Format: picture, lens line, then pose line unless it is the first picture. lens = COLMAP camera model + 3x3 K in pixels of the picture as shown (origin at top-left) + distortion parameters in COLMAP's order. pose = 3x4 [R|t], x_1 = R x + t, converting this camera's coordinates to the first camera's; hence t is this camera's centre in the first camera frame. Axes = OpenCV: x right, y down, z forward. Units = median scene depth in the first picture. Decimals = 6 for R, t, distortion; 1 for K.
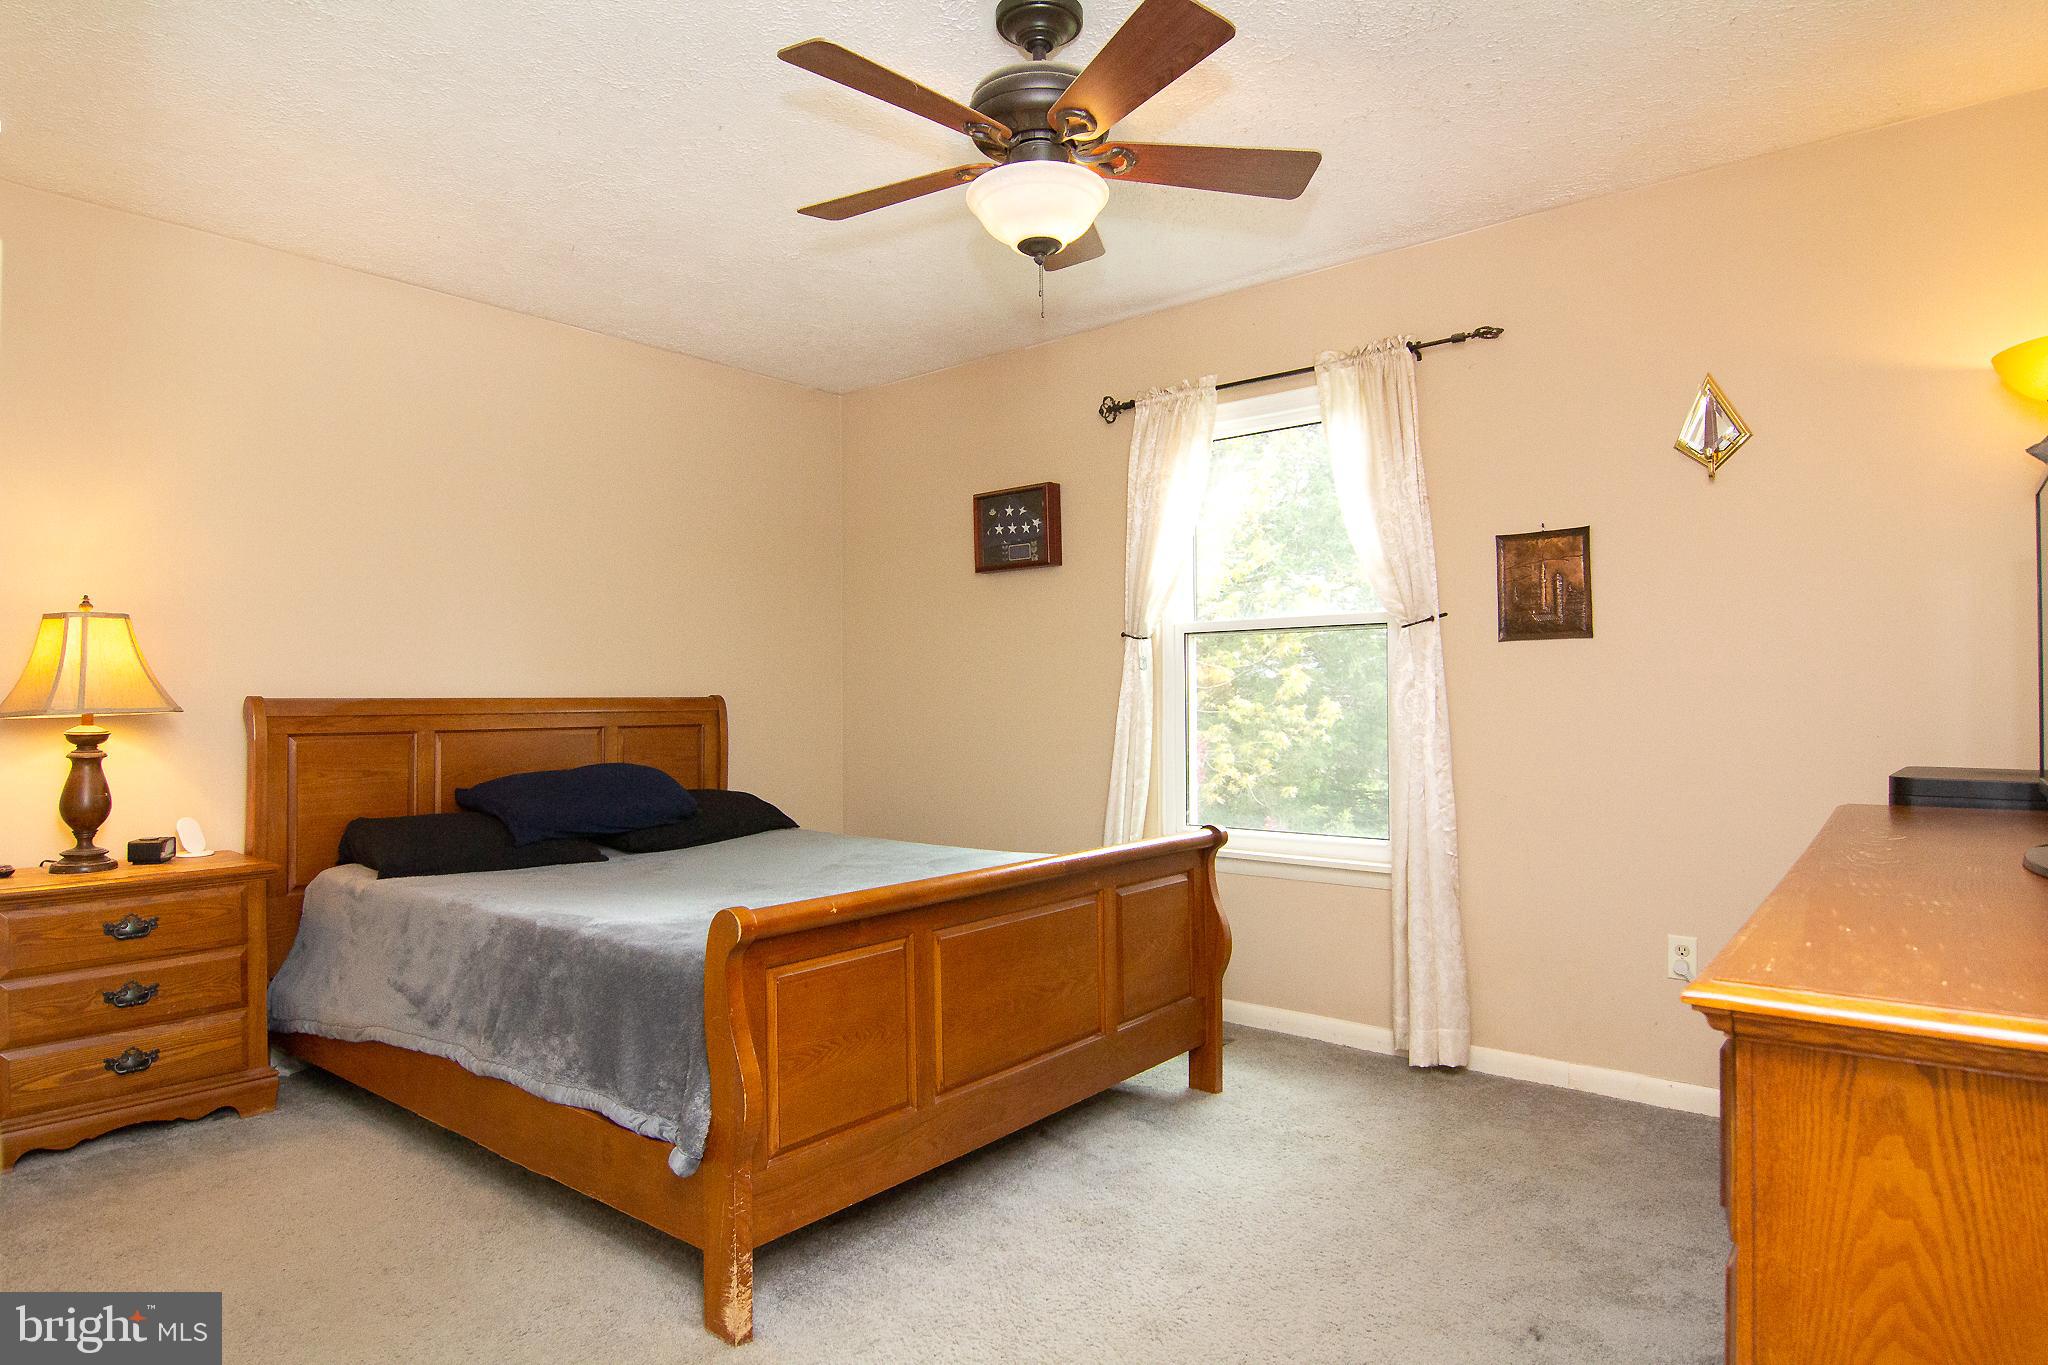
lens RADIAL K [[1168.1, 0, 1024.0], [0, 1168.1, 682.5], [0, 0, 1]] dist [-0.006073, -0.001752]
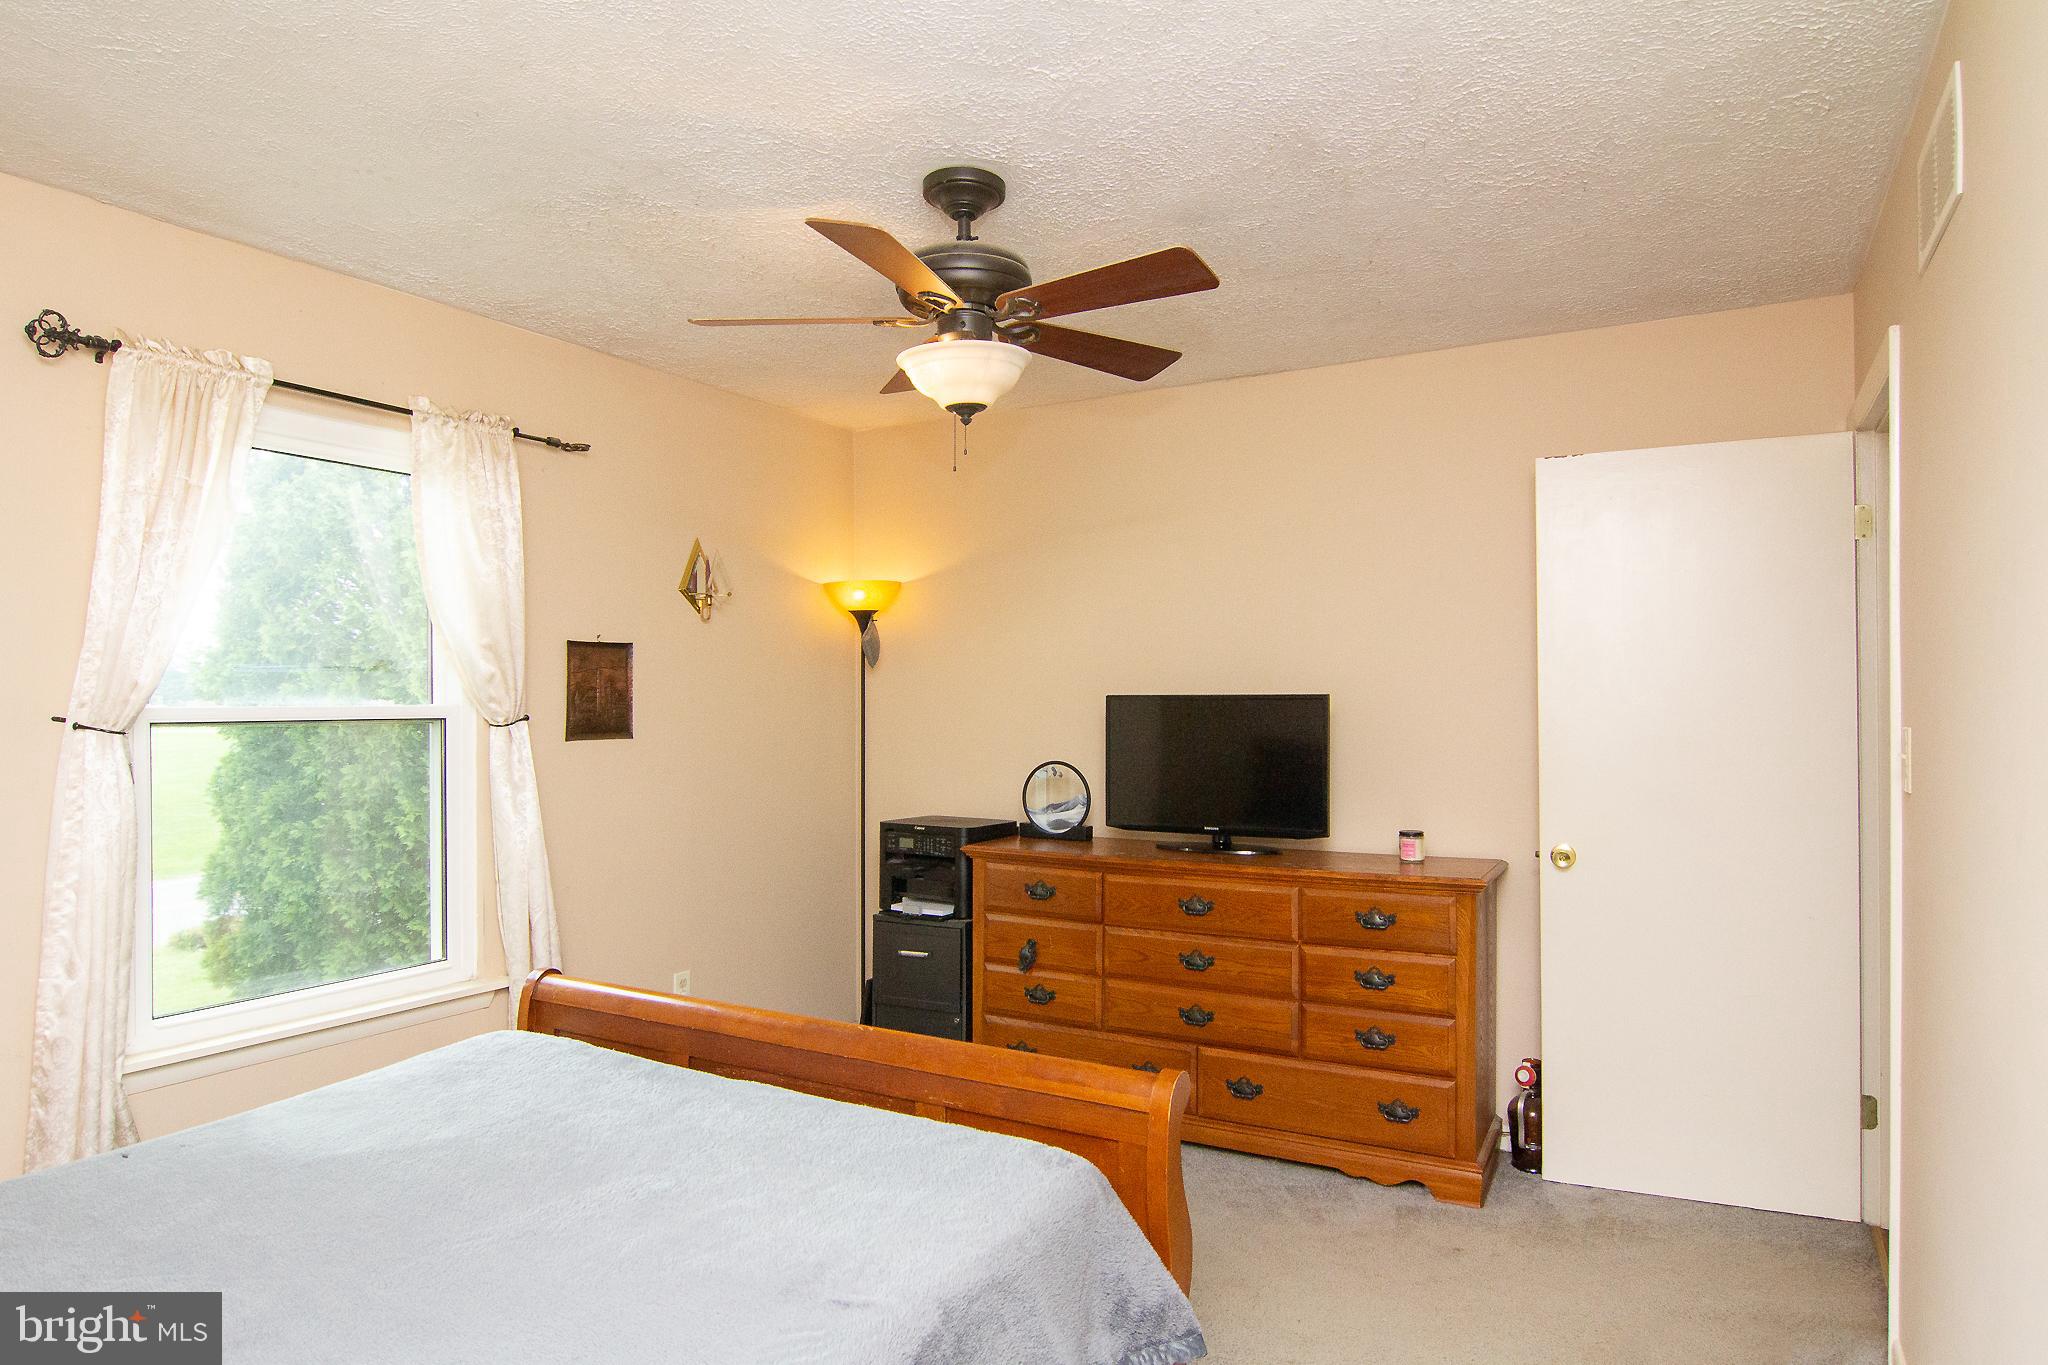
lens RADIAL K [[1168.1, 0, 1024.0], [0, 1168.1, 682.5], [0, 0, 1]] dist [-0.006073, -0.001752]
pose [[-0.154711, 0.018308, 0.987790, -0.719765], [-0.021724, 0.999523, -0.021928, -0.075433], [-0.987721, -0.024851, -0.154239, 0.775100]]
